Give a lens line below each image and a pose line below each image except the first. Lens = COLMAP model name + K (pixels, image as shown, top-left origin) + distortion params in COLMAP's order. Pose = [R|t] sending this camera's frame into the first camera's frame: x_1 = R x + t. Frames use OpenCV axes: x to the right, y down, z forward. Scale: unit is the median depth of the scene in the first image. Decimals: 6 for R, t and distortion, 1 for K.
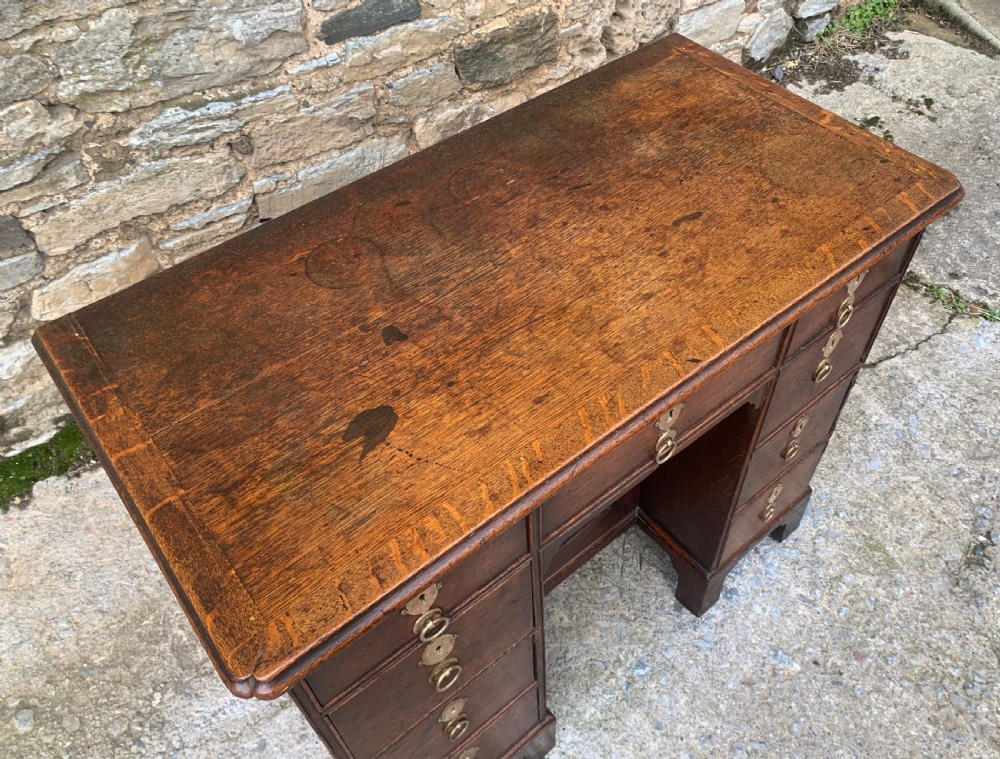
lens RADIAL K [[799.5, 0, 529.5], [0, 799.5, 371.7], [0, 0, 1]] dist [0.012099, 0.002270]
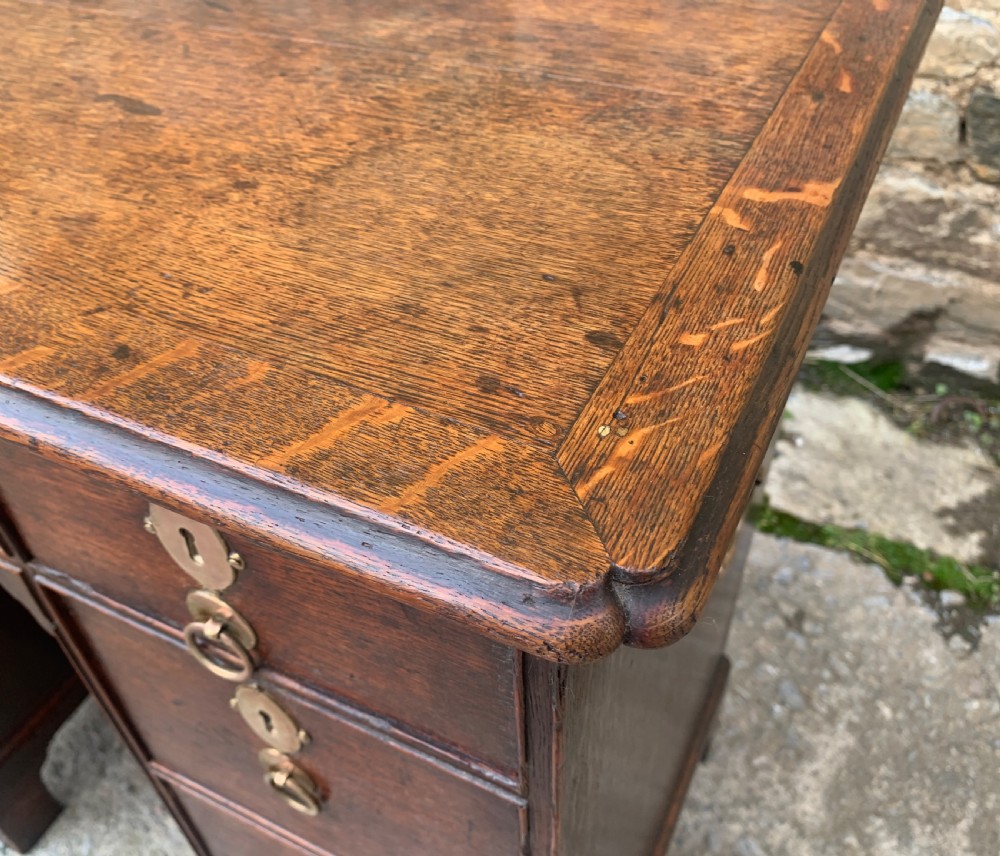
lens RADIAL K [[889.5, 0, 507.3], [0, 889.5, 436.2], [0, 0, 1]] dist [-0.002929, 0.006030]
pose [[0.414981, 0.620873, -0.665062, 0.424382], [-0.671554, 0.702196, 0.236508, -0.193966], [0.613845, 0.348479, 0.708348, 0.546235]]
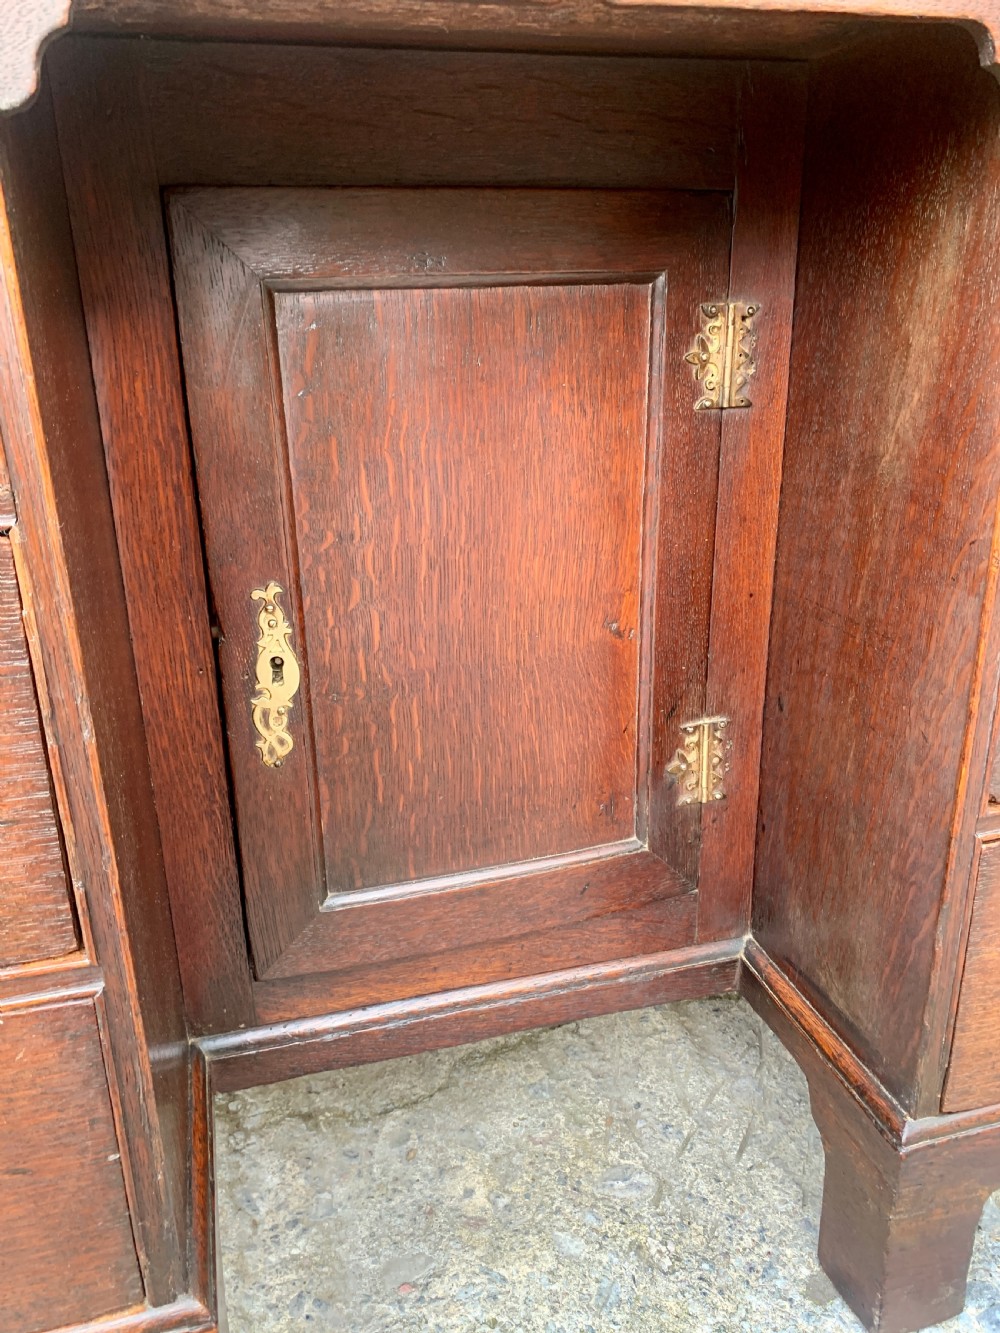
lens RADIAL K [[1028.8, 0, 487.1], [0, 1028.8, 668.8], [0, 0, 1]] dist [0.004722, 0.005688]
pose [[0.908427, 0.145766, -0.391806, 0.192565], [-0.315166, 0.854553, -0.412808, 0.296388], [0.274646, 0.498490, 0.822239, 0.508814]]
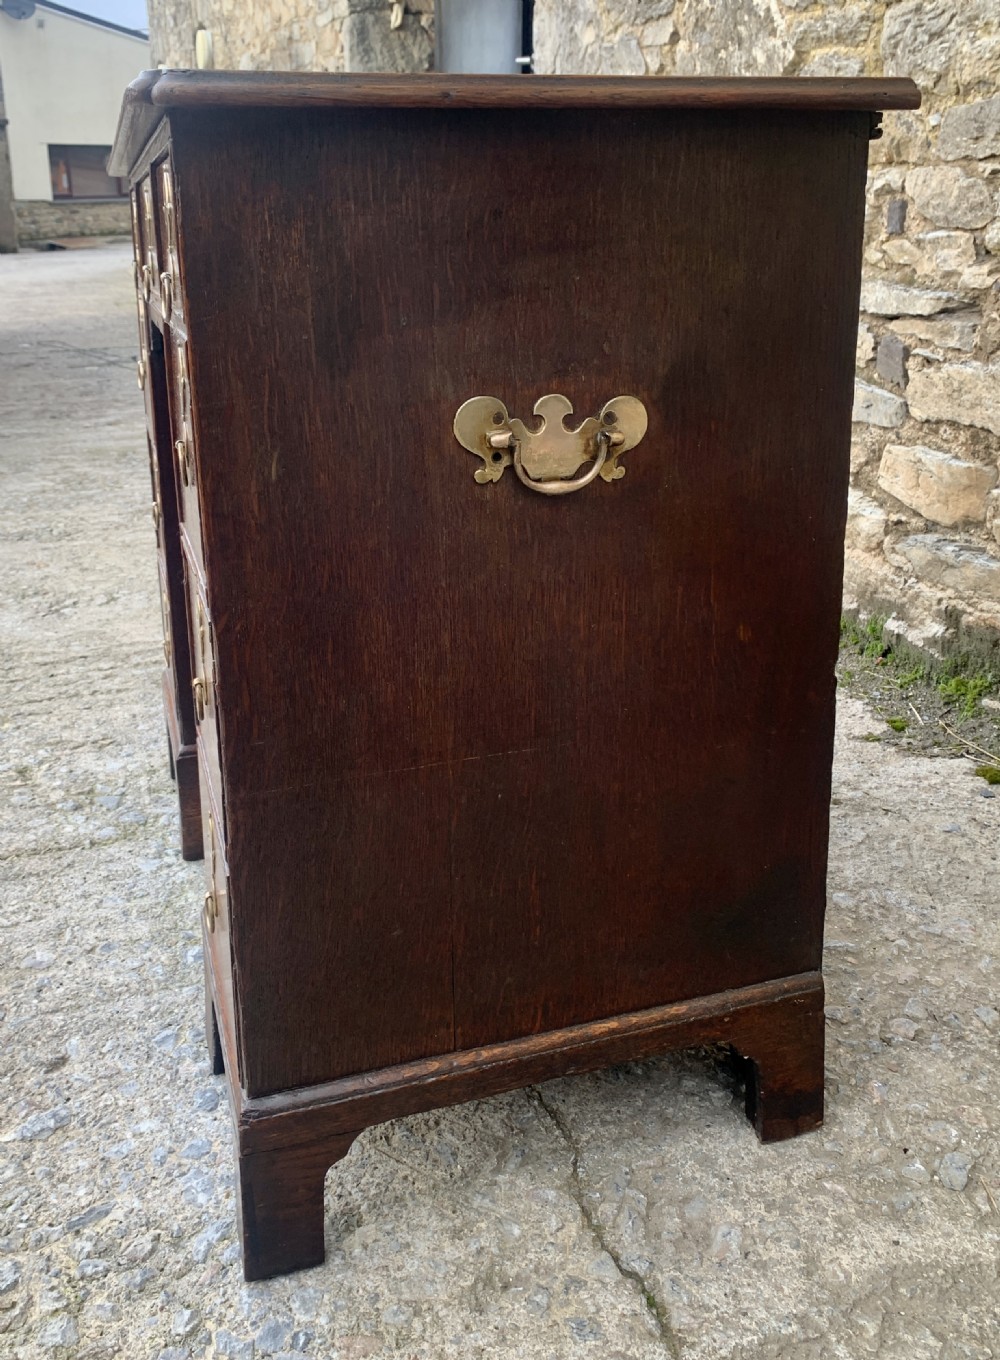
lens RADIAL K [[1206.1, 0, 508.8], [0, 1206.1, 536.6], [0, 0, 1]] dist [-0.020315, 0.029625]
pose [[-0.356092, 0.252805, -0.899604, 0.744834], [-0.693478, 0.573774, 0.435742, -0.336601], [0.626328, 0.779020, -0.029002, 0.891075]]
